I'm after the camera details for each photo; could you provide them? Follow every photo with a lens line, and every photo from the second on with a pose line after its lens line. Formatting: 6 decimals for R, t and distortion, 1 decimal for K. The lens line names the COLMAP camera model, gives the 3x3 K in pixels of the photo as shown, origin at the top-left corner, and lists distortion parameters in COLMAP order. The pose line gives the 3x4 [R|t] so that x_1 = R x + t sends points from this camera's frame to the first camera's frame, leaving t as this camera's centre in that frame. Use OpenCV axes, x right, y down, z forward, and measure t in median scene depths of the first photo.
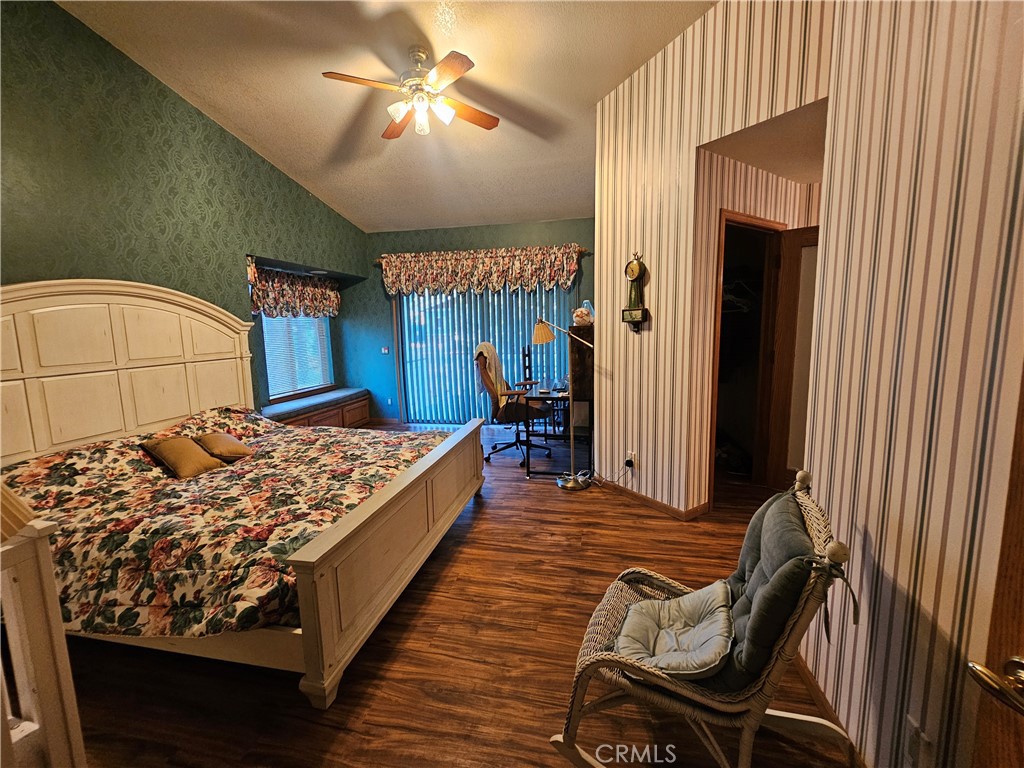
lens RADIAL K [[419.7, 0, 513.7], [0, 419.7, 380.9], [0, 0, 1]] dist [0.000587, -0.000072]
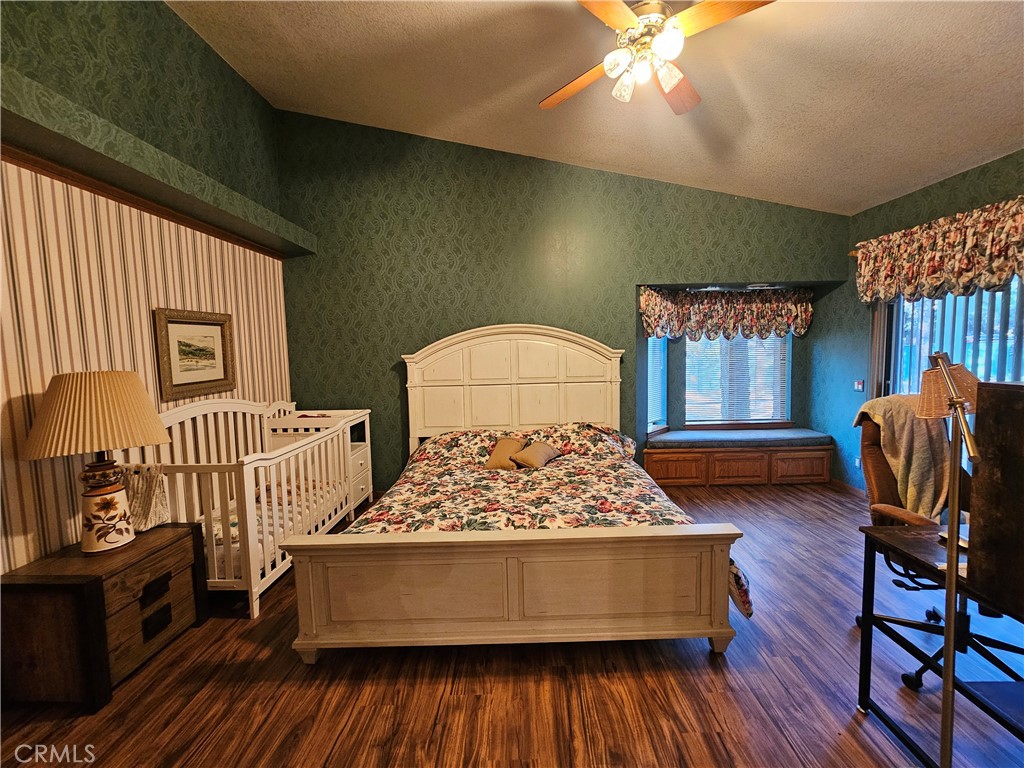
lens RADIAL K [[419.7, 0, 521.2], [0, 419.7, 381.0], [0, 0, 1]] dist [0.000587, -0.000072]
pose [[0.207222, 0.092848, -0.973878, 0.455004], [-0.109913, 0.991393, 0.071131, -0.134871], [0.972100, 0.092302, 0.215644, 0.657408]]
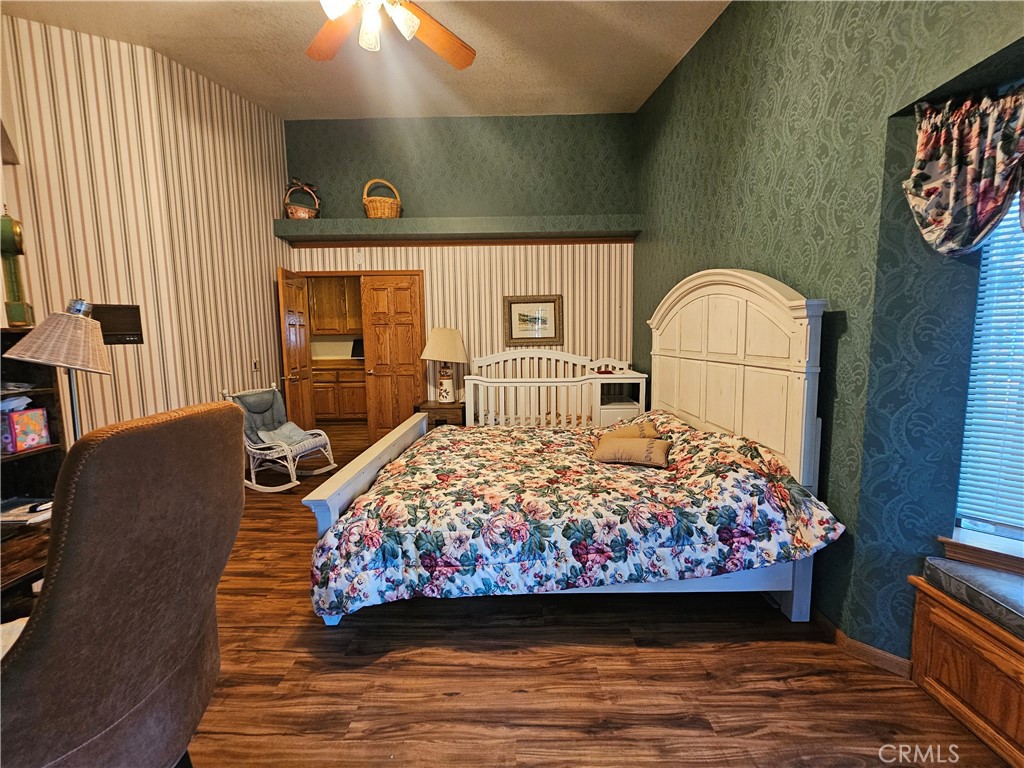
lens RADIAL K [[419.7, 0, 516.0], [0, 419.7, 381.3], [0, 0, 1]] dist [0.000587, -0.000072]
pose [[-0.978888, 0.052805, -0.197460, -0.268549], [0.004477, 0.971360, 0.237569, -0.206528], [0.204350, 0.231670, -0.951089, 1.745122]]
